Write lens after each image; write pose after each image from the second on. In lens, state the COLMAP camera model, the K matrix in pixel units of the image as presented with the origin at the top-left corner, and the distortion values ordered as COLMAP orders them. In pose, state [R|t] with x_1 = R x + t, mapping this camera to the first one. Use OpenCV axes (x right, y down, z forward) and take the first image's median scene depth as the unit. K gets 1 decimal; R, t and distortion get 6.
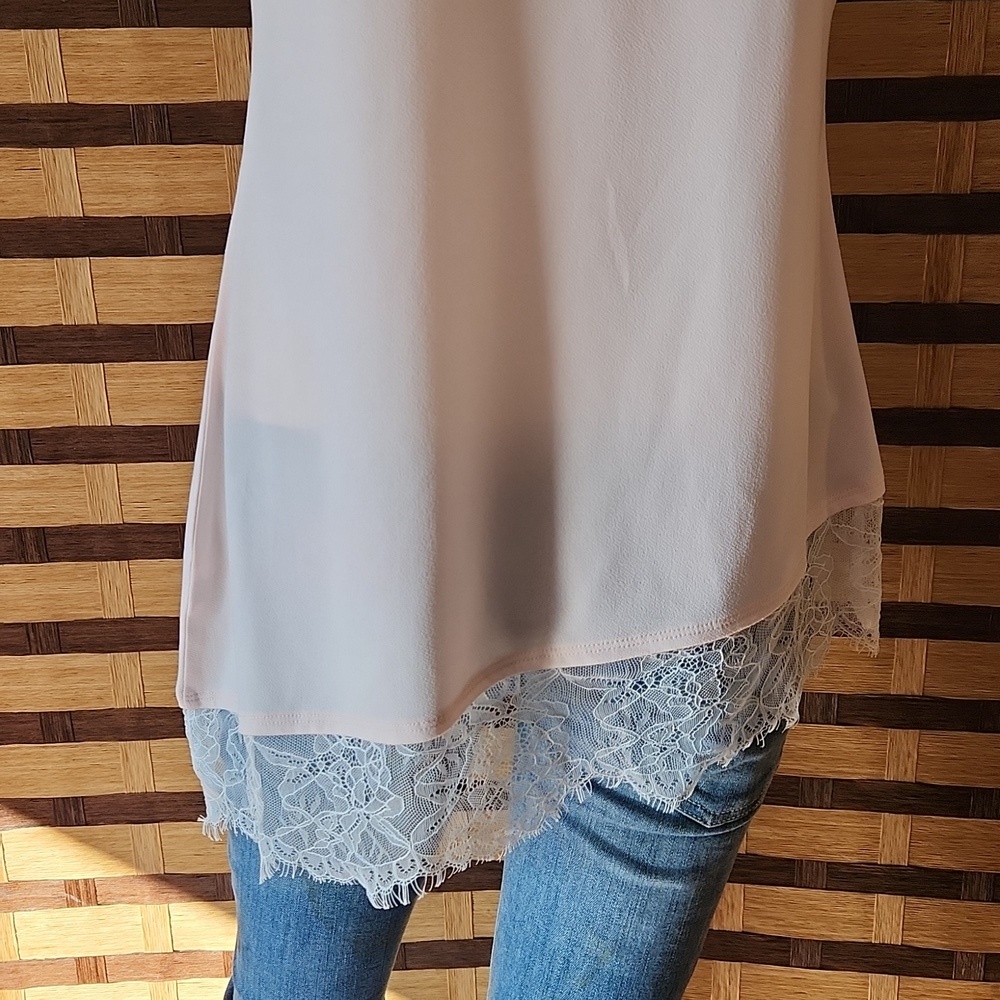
lens RADIAL K [[1460.3, 0, 494.5], [0, 1460.3, 500.8], [0, 0, 1]] dist [0.057938, 0.000000]
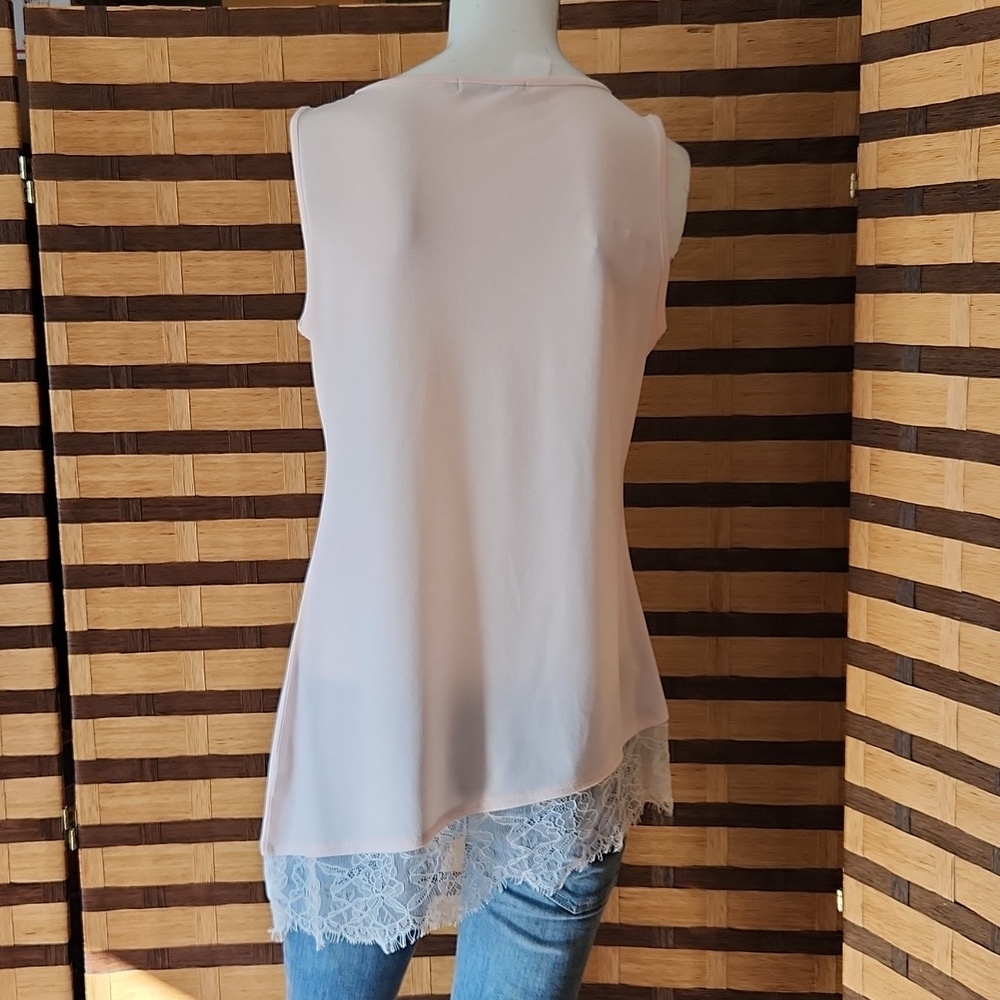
lens RADIAL K [[1460.3, 0, 484.9], [0, 1460.3, 494.9], [0, 0, 1]] dist [0.057938, 0.000000]
pose [[0.999395, -0.000107, 0.034790, -0.016826], [0.007219, 0.978870, -0.204356, 0.071694], [-0.034033, 0.204483, 0.978278, -0.636316]]
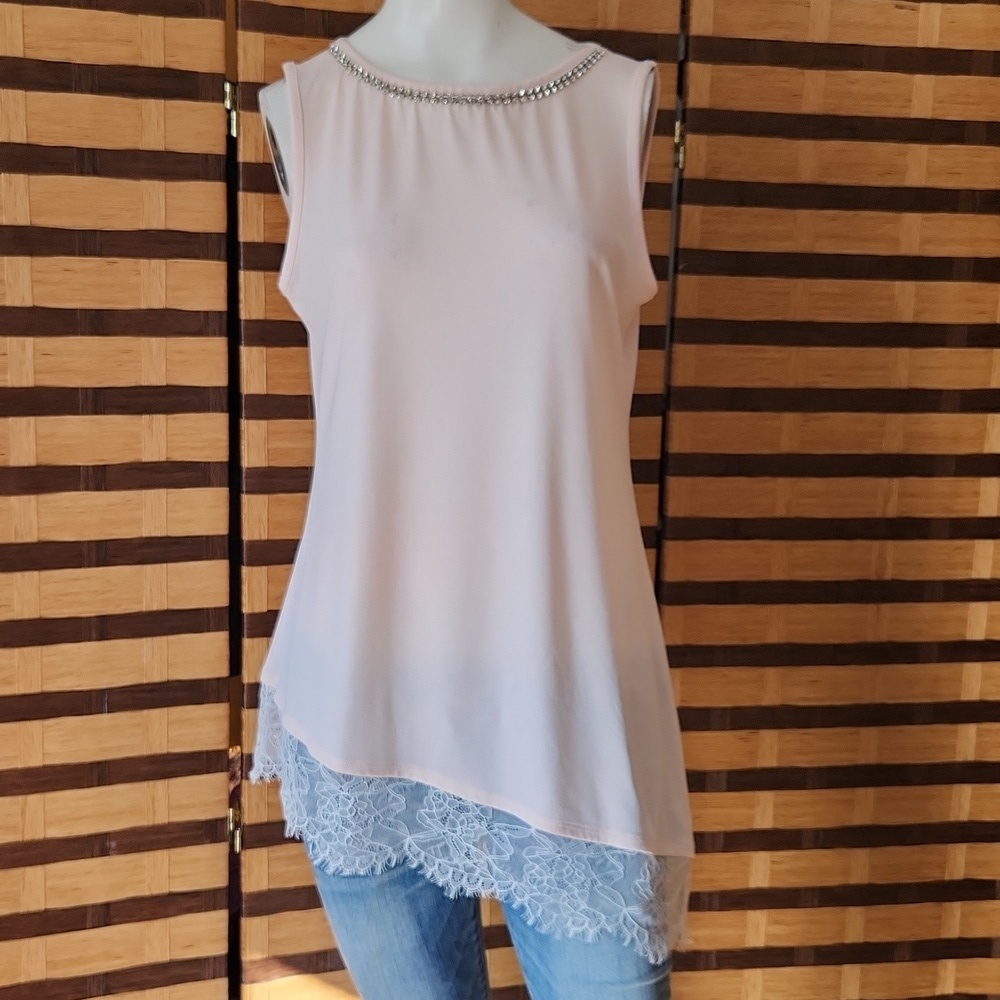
lens RADIAL K [[1460.3, 0, 493.7], [0, 1460.3, 498.9], [0, 0, 1]] dist [0.057938, 0.000000]
pose [[0.949347, -0.003156, 0.314215, -0.661126], [0.059004, 0.983953, -0.168387, 0.032767], [-0.308642, 0.178398, 0.934299, -0.468706]]
